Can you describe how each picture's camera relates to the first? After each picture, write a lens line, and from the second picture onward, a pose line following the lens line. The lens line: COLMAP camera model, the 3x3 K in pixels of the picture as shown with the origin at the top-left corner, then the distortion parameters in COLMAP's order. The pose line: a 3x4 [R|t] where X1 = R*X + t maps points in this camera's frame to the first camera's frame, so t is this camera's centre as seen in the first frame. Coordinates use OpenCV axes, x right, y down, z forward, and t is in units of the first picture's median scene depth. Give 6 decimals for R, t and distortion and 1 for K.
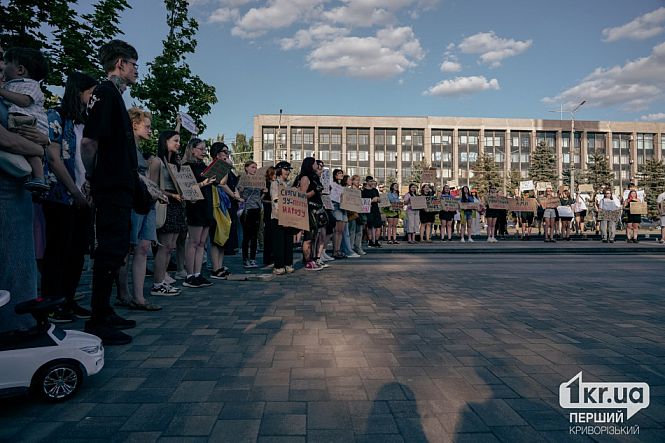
lens RADIAL K [[447.9, 0, 333.1], [0, 447.9, 221.9], [0, 0, 1]] dist [-0.038601, -0.002952]
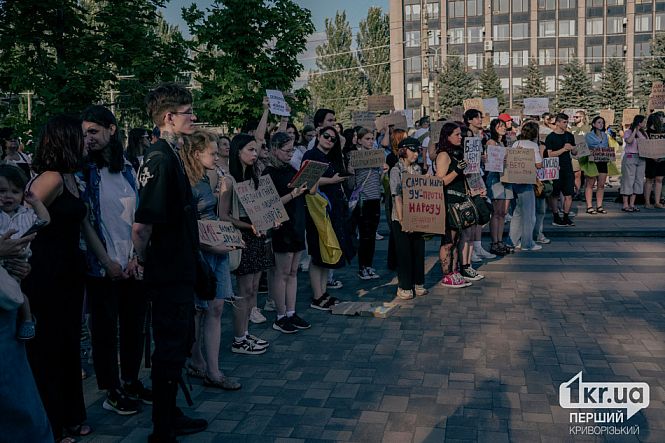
lens RADIAL K [[673.8, 0, 331.8], [0, 673.8, 221.3], [0, 0, 1]] dist [0.001075, 0.000000]
pose [[0.959208, 0.000319, -0.282700, 0.064542], [0.047406, 0.985658, 0.161959, -0.165375], [0.278698, -0.168754, 0.945436, -0.025988]]
